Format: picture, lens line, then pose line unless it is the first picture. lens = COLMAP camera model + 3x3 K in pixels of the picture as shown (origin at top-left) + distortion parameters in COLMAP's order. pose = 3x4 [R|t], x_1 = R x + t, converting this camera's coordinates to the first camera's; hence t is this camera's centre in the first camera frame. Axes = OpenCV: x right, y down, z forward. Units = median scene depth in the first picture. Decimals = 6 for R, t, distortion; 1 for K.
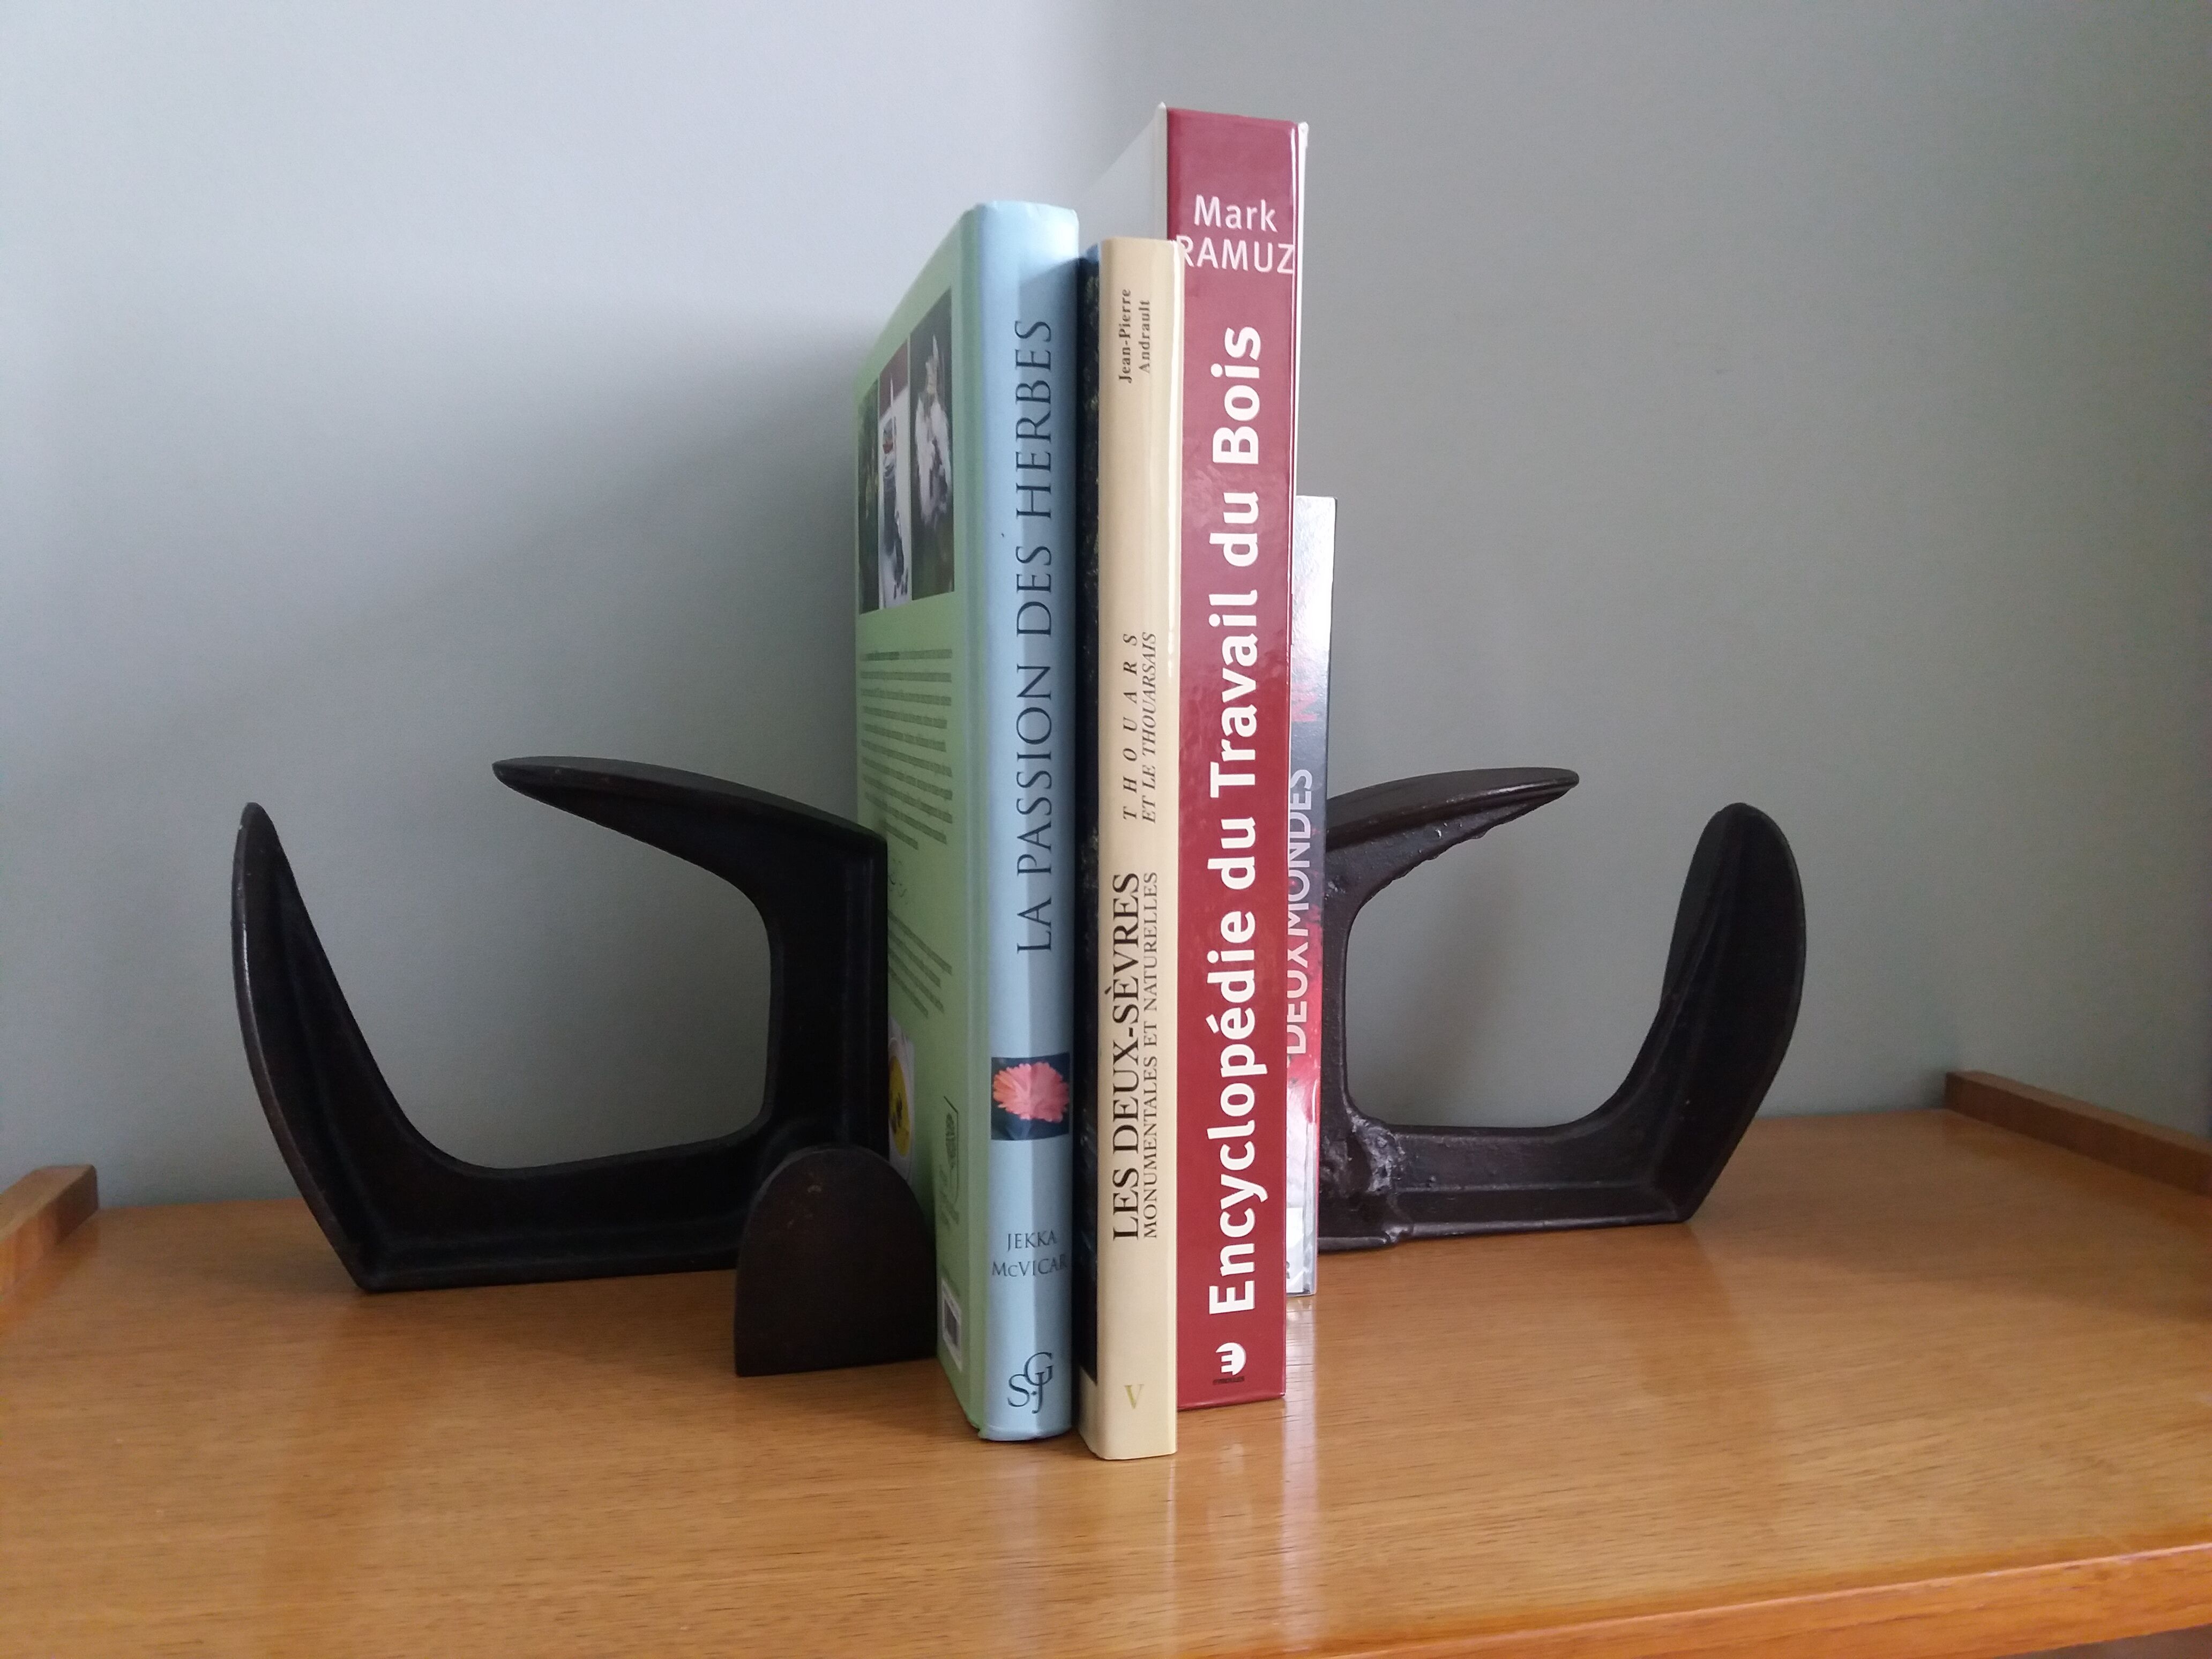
lens RADIAL K [[1894.2, 0, 1104.5], [0, 1894.2, 832.5], [0, 0, 1]] dist [-0.006291, -0.022916]
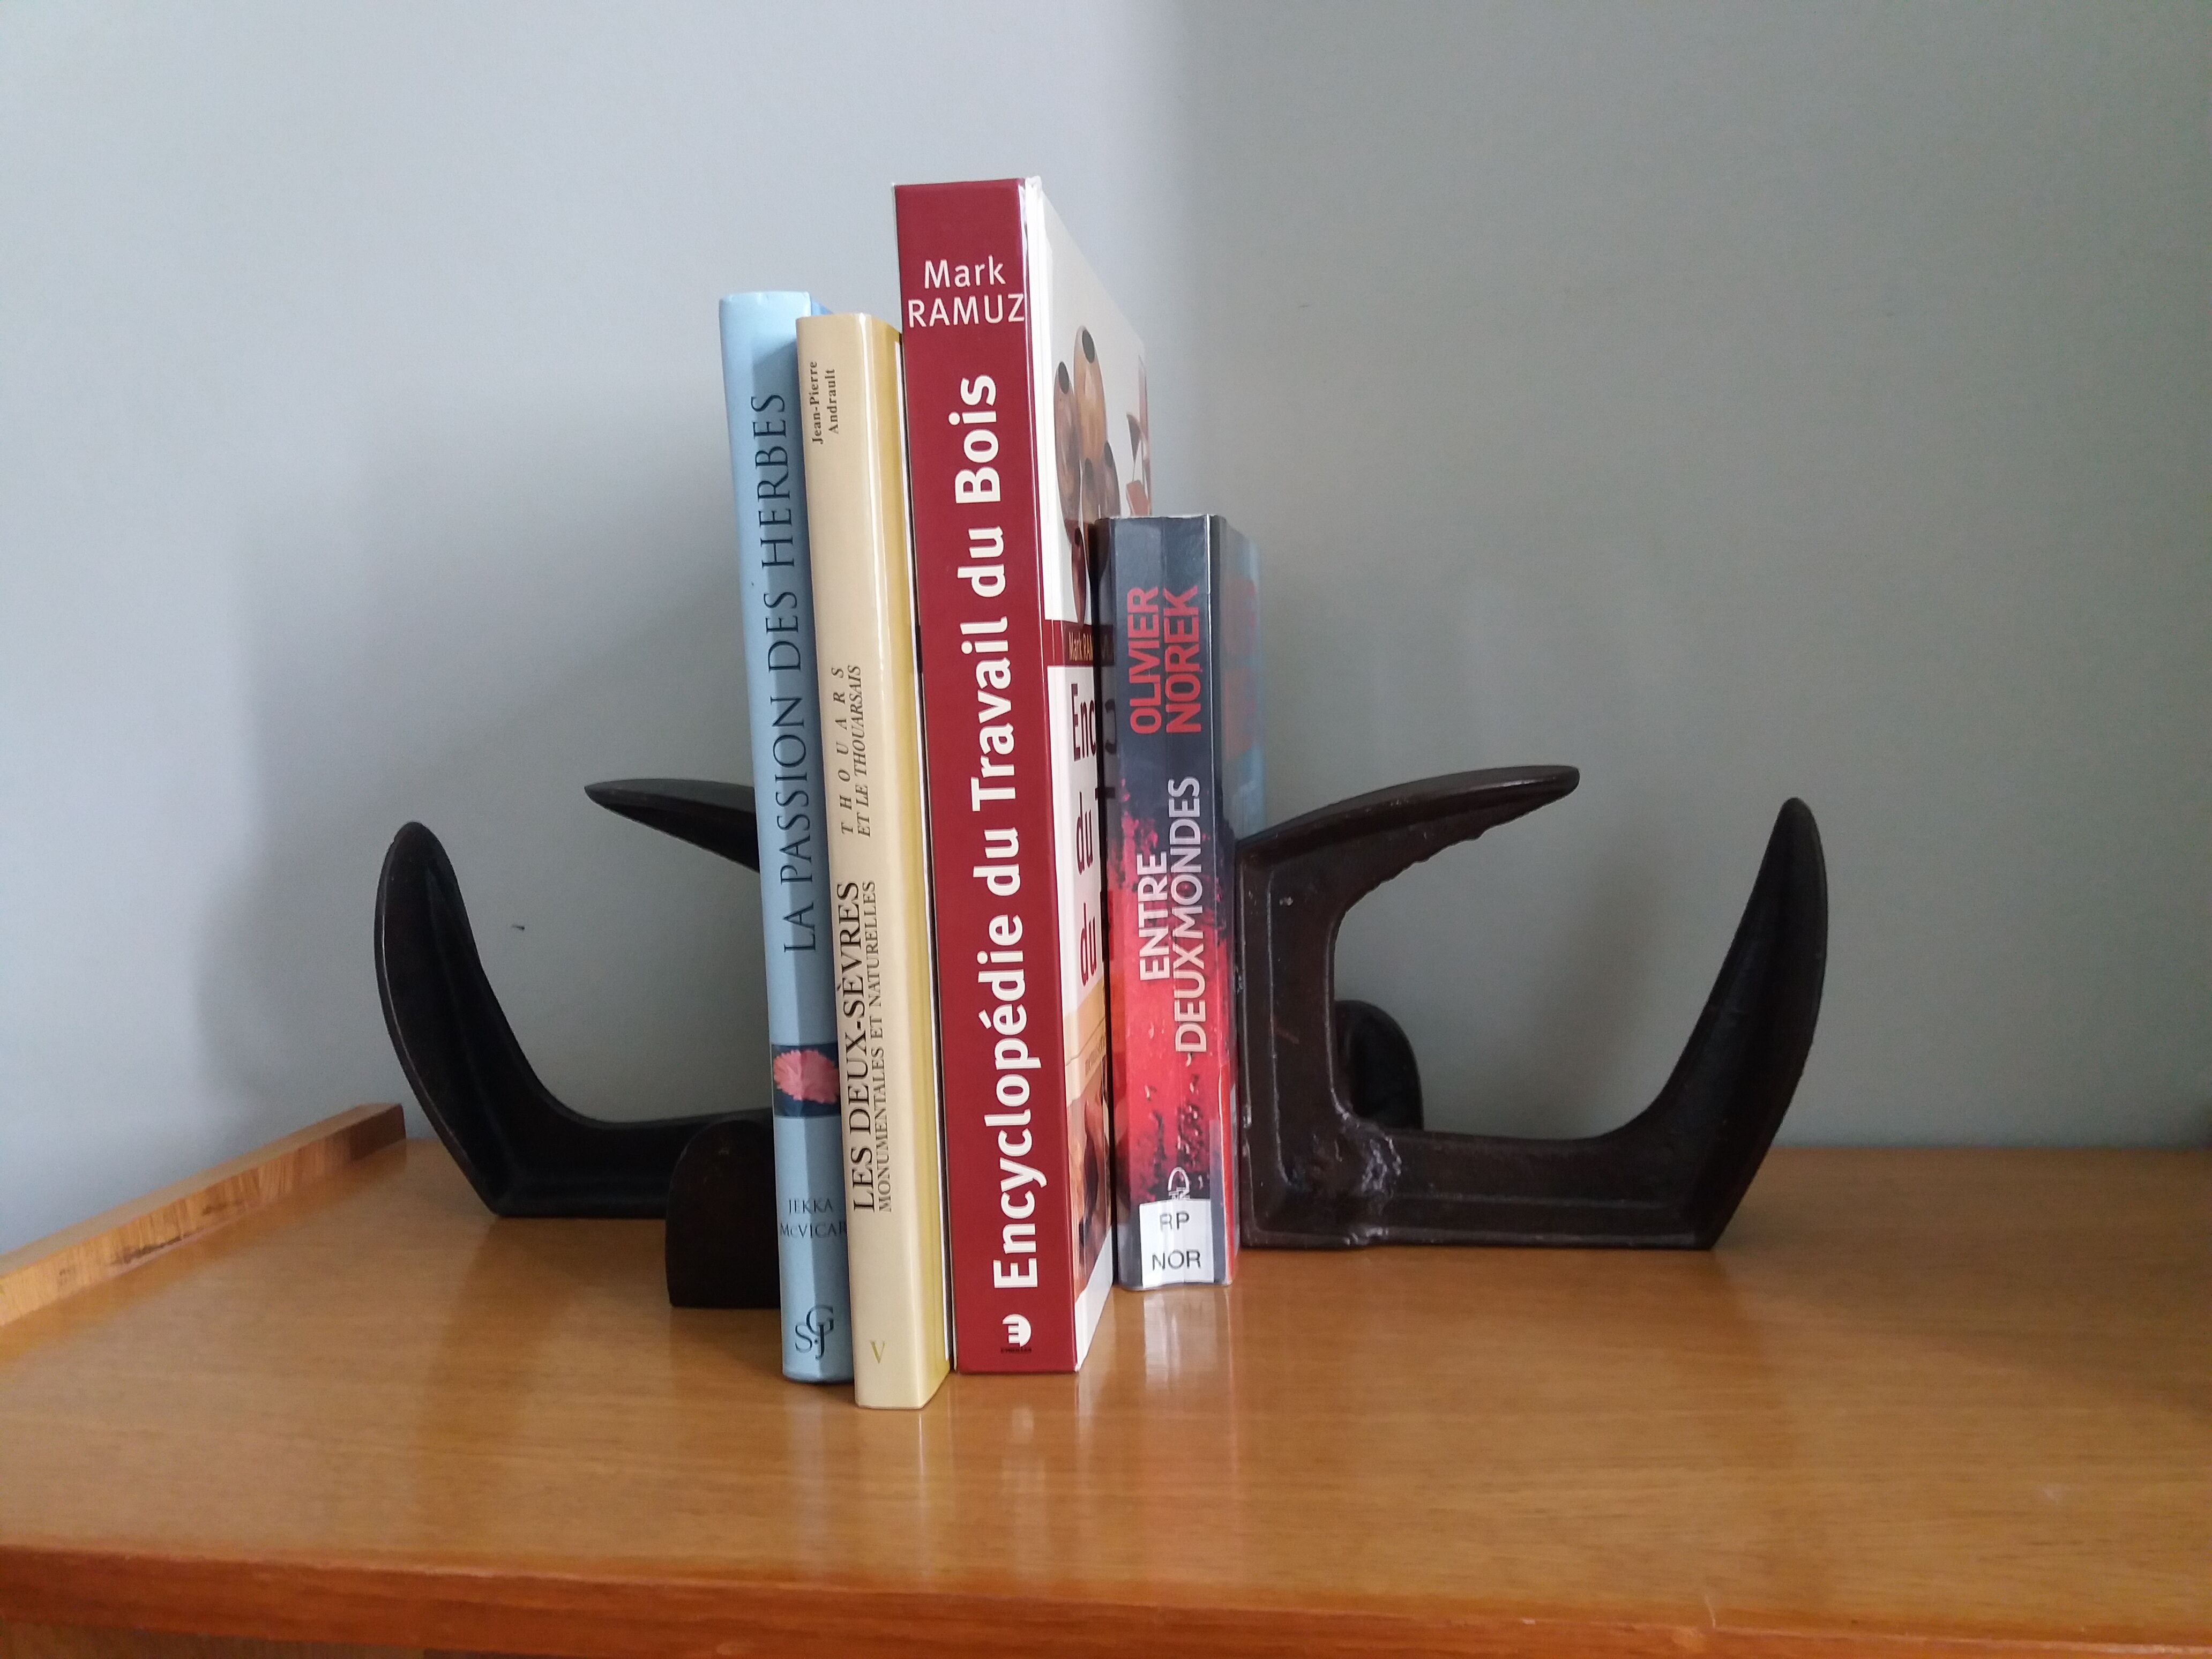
lens RADIAL K [[1894.2, 0, 1111.7], [0, 1894.2, 828.0], [0, 0, 1]] dist [-0.006291, -0.022916]
pose [[0.917062, -0.008546, -0.398654, 0.572817], [0.010821, 0.999935, 0.003457, -0.011714], [0.398599, -0.007484, 0.917095, 0.037467]]
